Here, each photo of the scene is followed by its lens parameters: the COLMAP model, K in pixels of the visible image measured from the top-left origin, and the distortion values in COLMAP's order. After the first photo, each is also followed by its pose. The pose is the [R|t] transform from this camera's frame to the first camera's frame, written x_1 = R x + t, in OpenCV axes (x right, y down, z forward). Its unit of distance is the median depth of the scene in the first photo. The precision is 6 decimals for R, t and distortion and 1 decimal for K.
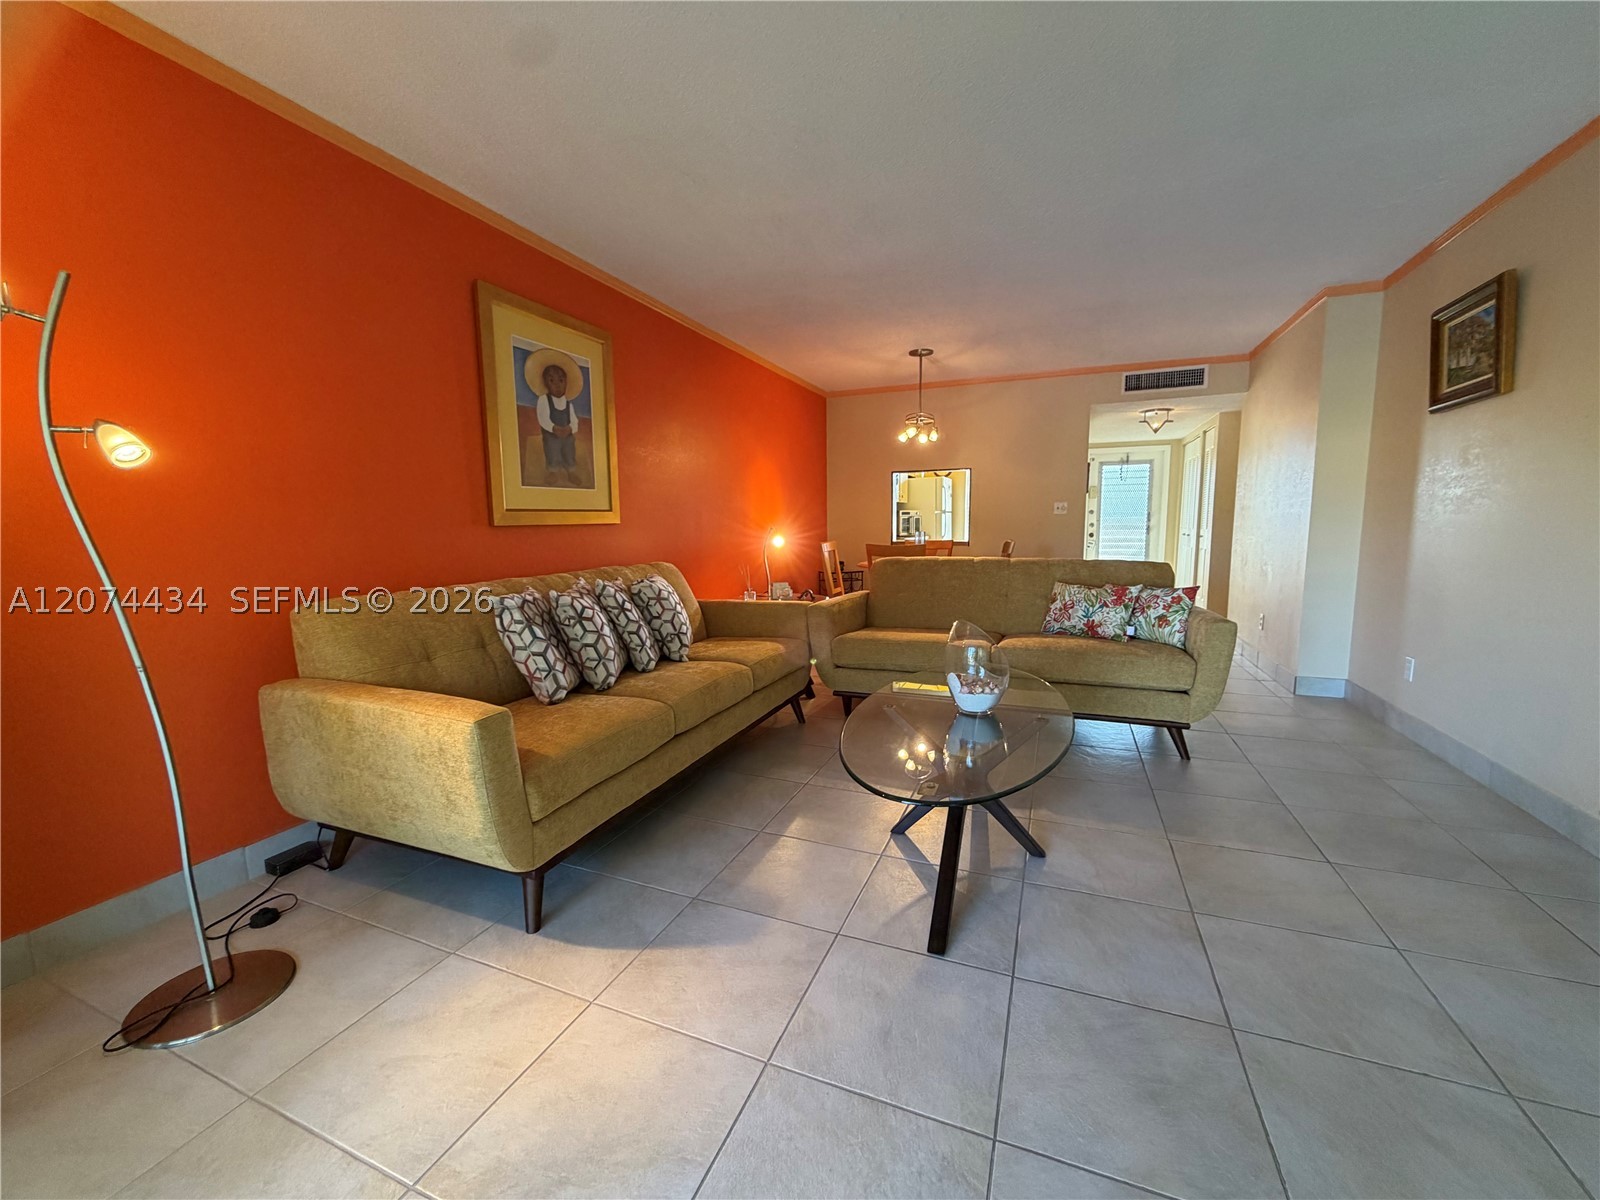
lens RADIAL K [[640.8, 0, 799.7], [0, 640.8, 601.9], [0, 0, 1]] dist [0.001684, -0.000493]
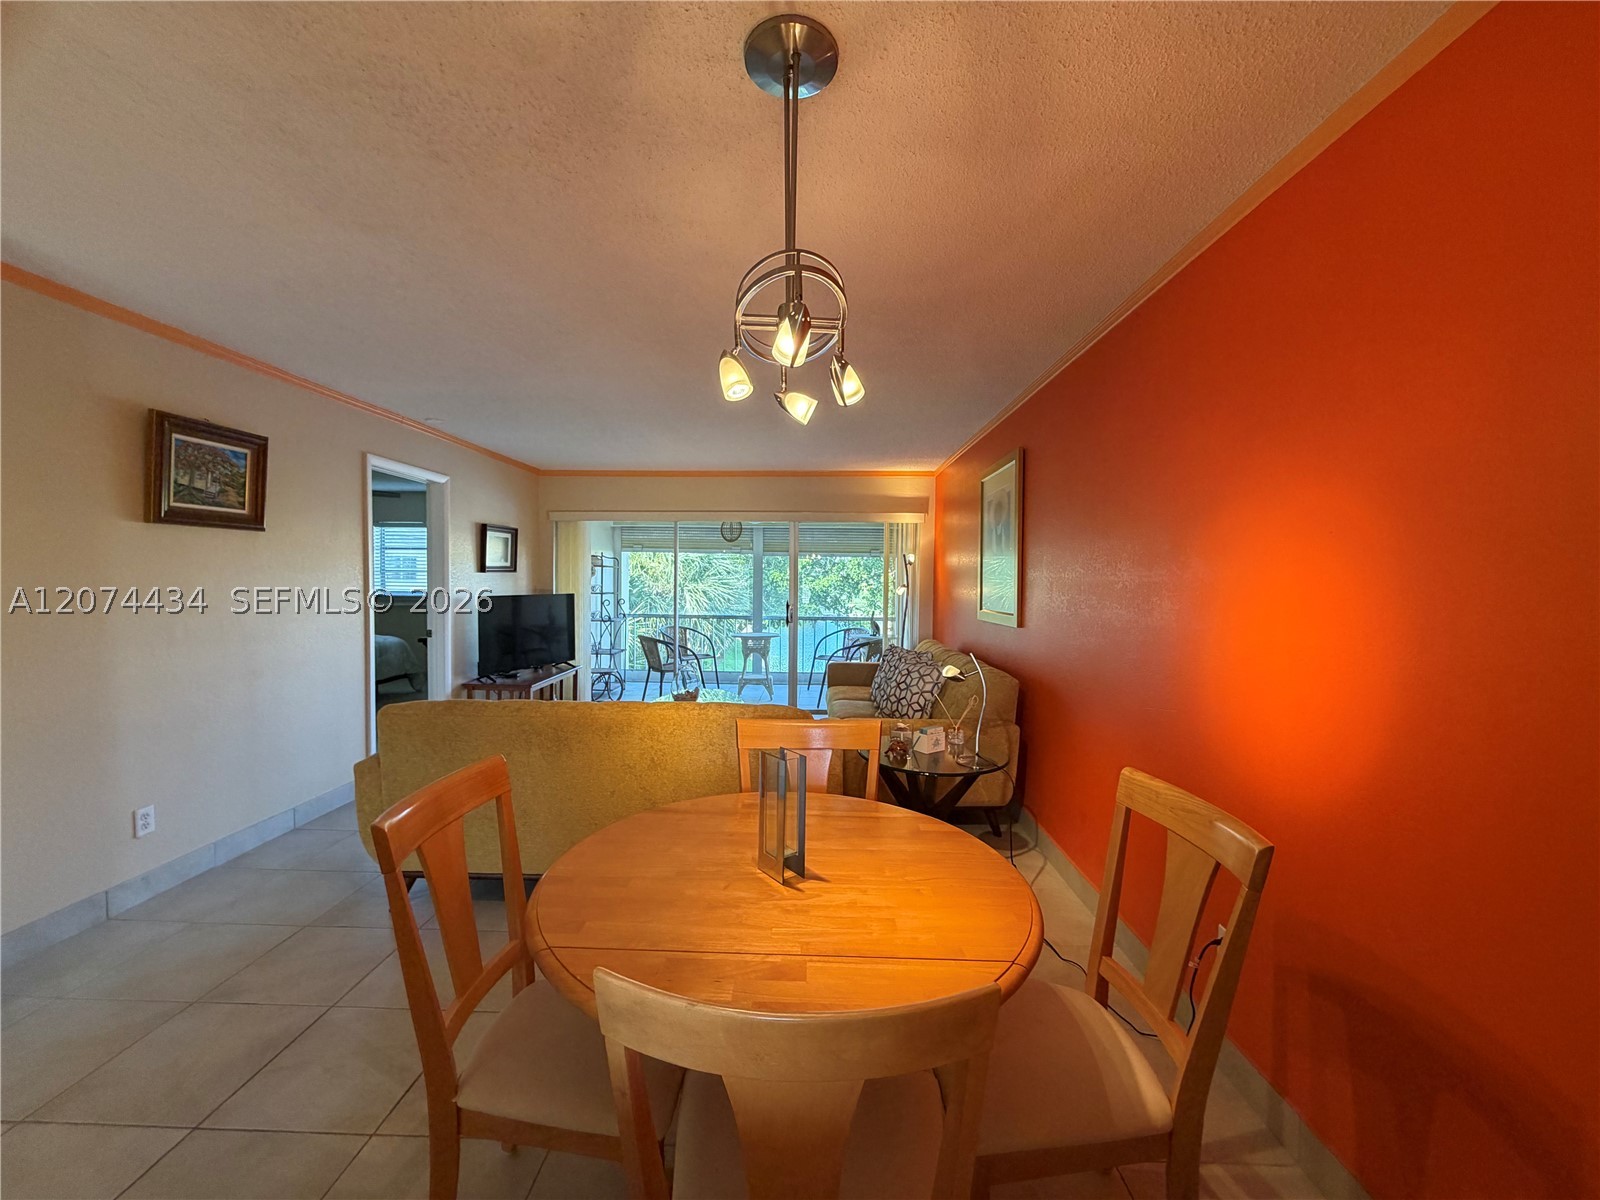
lens RADIAL K [[640.8, 0, 801.7], [0, 640.8, 590.2], [0, 0, 1]] dist [0.001684, -0.000493]
pose [[-0.936751, 0.008652, -0.349890, 0.489161], [-0.042619, 0.989435, 0.138569, -0.384581], [0.347392, 0.144716, -0.926486, 2.264063]]
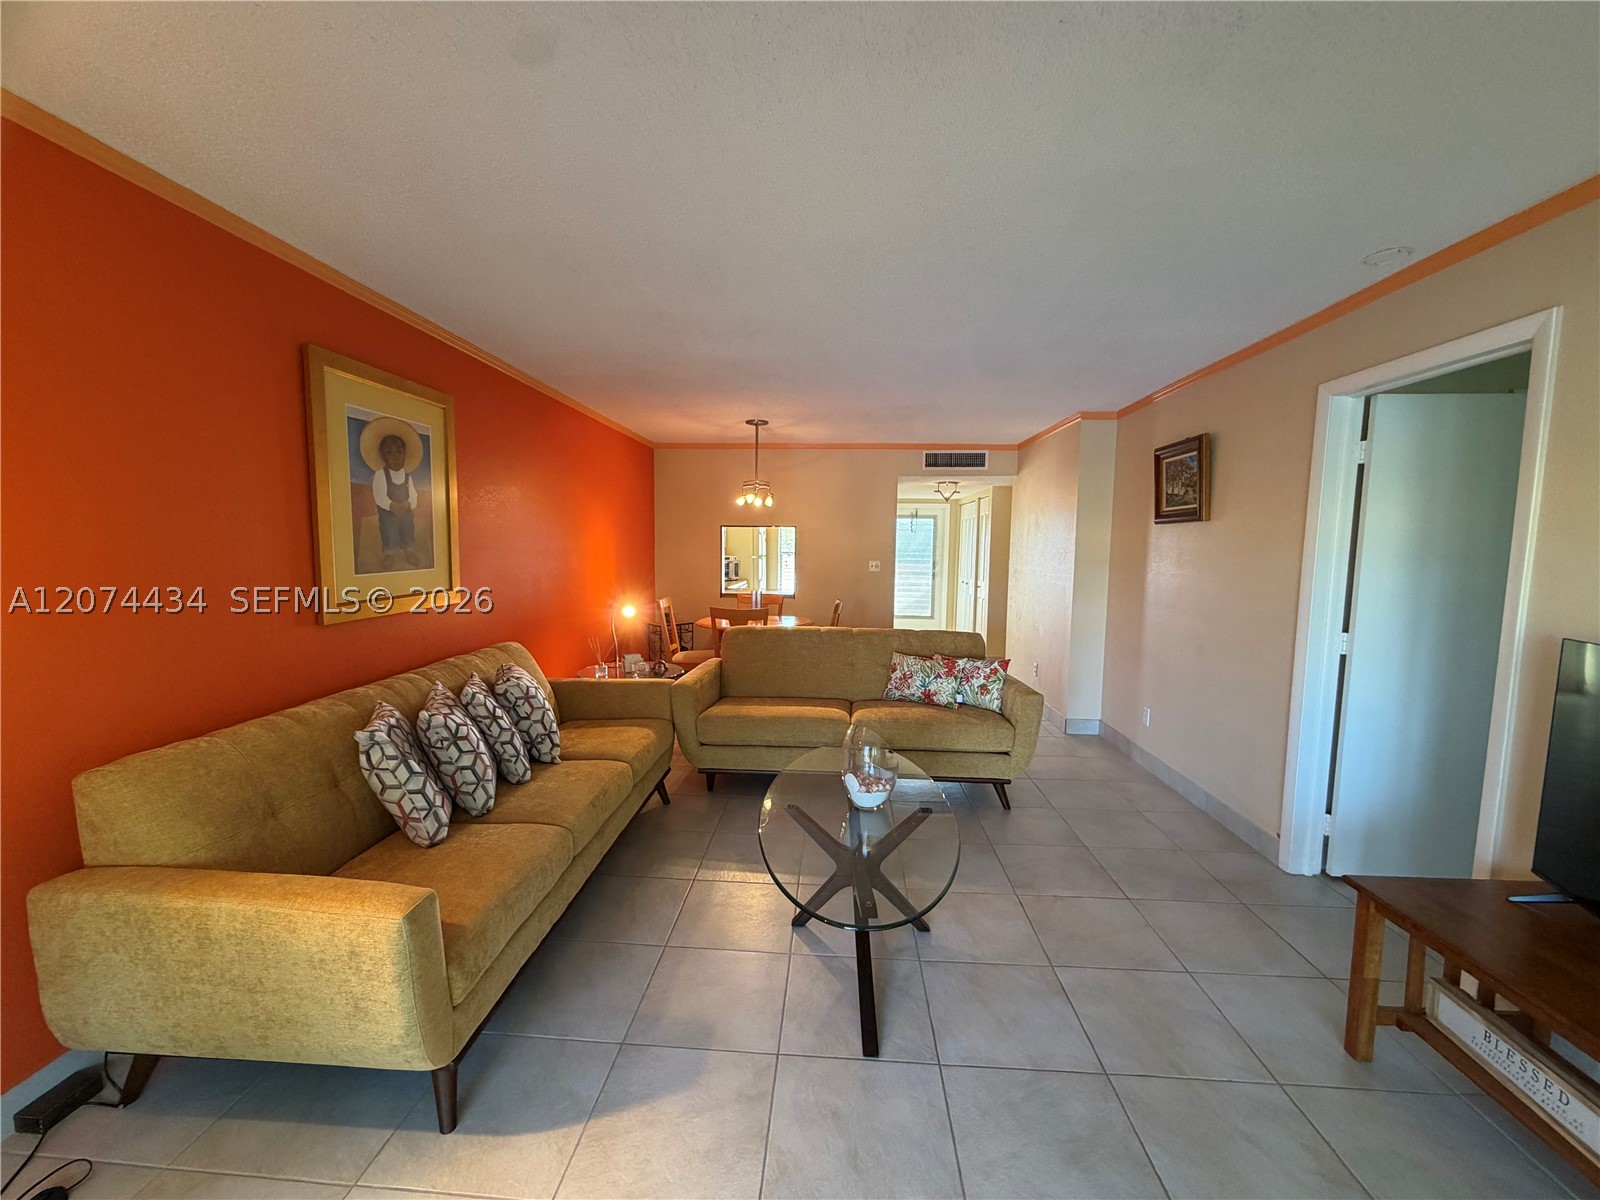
lens RADIAL K [[640.8, 0, 799.1], [0, 640.8, 600.4], [0, 0, 1]] dist [0.001684, -0.000493]
pose [[0.947629, -0.004070, 0.319346, -0.143636], [0.014142, 0.999473, -0.029228, -0.114302], [-0.319059, 0.032214, 0.947187, -0.013463]]
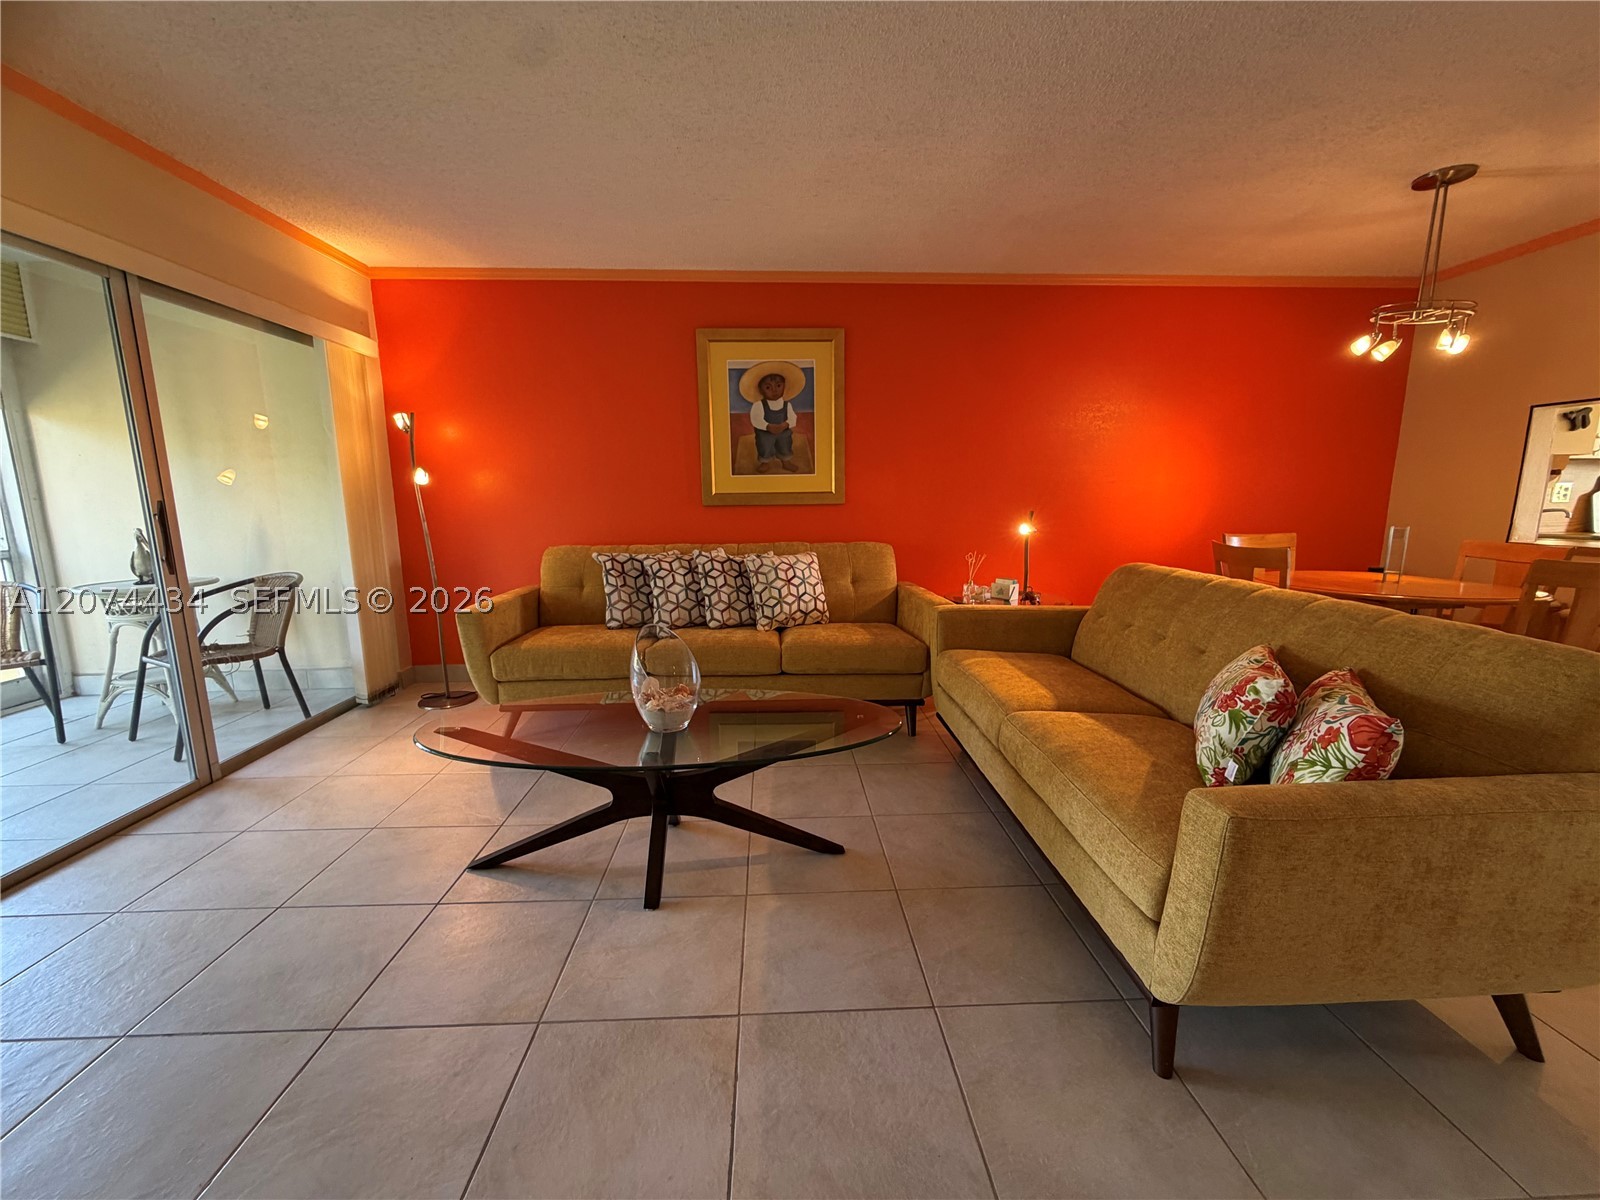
lens RADIAL K [[640.8, 0, 789.5], [0, 640.8, 598.3], [0, 0, 1]] dist [0.001684, -0.000493]
pose [[0.408459, 0.156300, -0.899295, 0.859238], [-0.111360, 0.986404, 0.120860, -0.105516], [0.905958, 0.050779, 0.420311, 0.576808]]
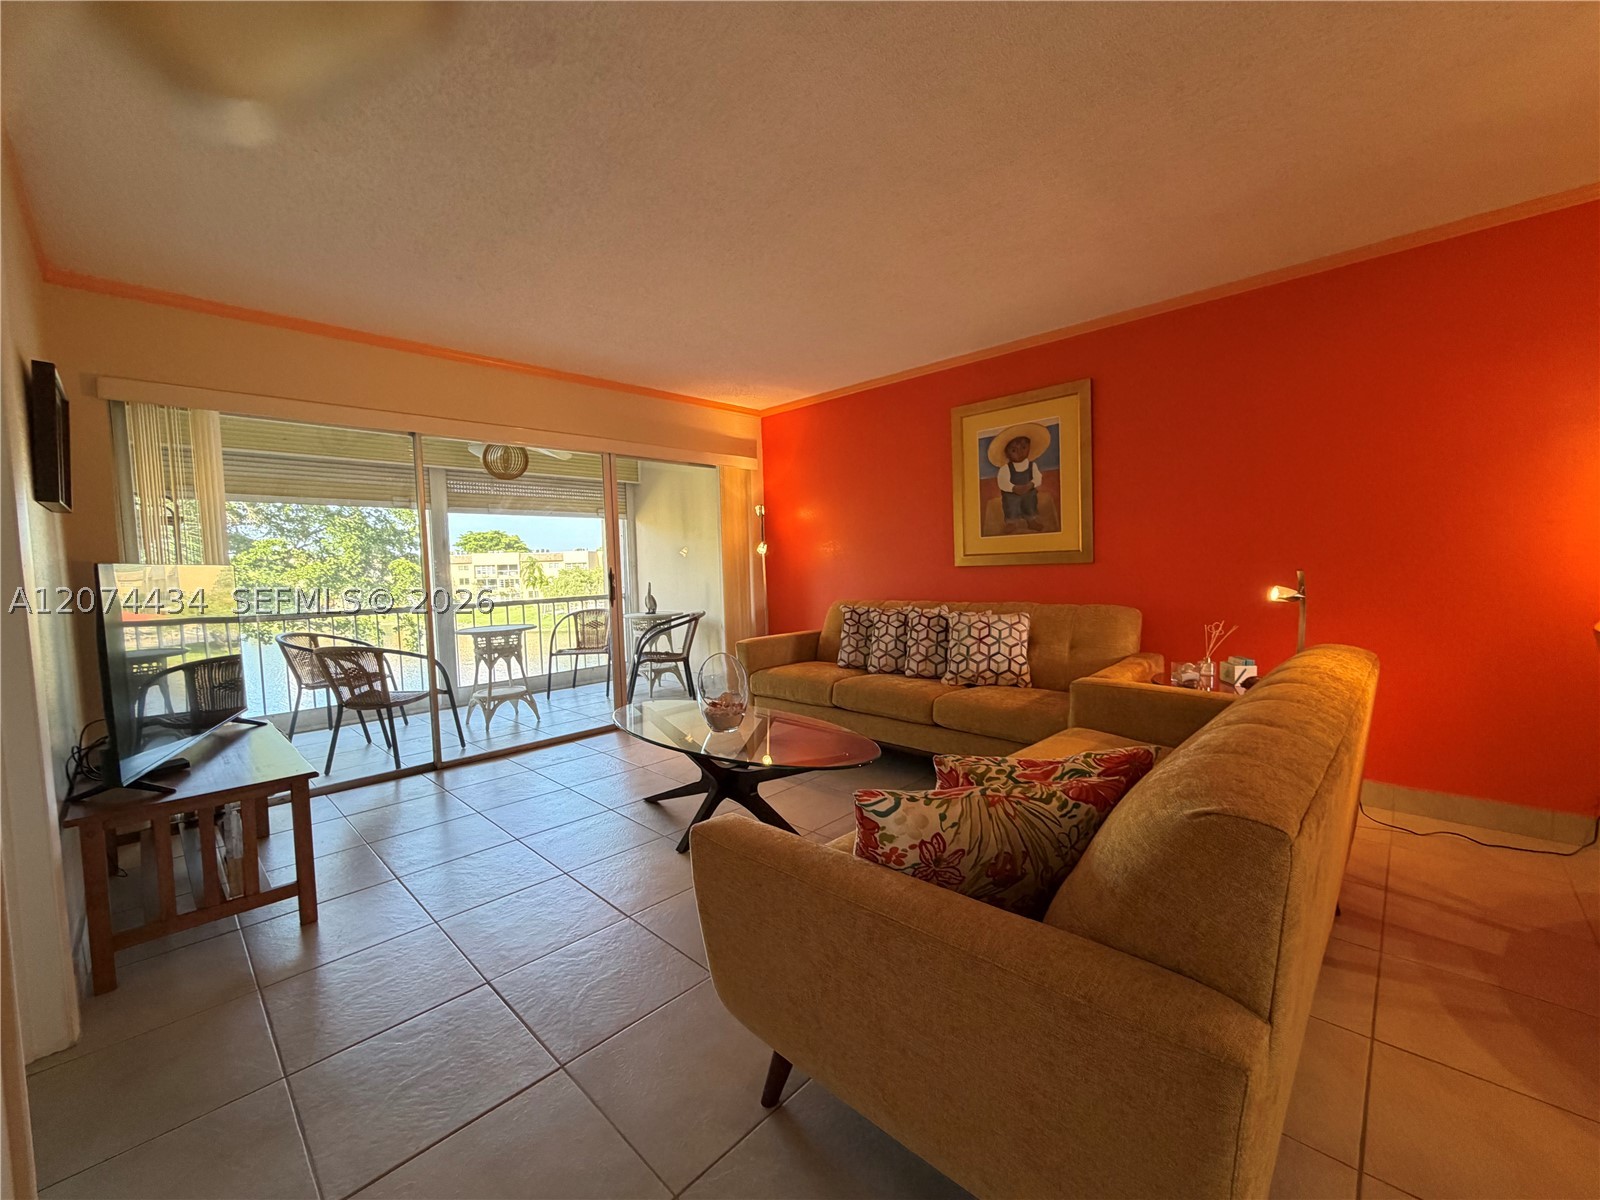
lens RADIAL K [[640.8, 0, 796.7], [0, 640.8, 592.5], [0, 0, 1]] dist [0.001684, -0.000493]
pose [[-0.380388, 0.058814, -0.922955, 1.015740], [-0.085752, 0.991434, 0.098519, -0.168162], [0.920843, 0.116621, -0.372086, 1.184326]]
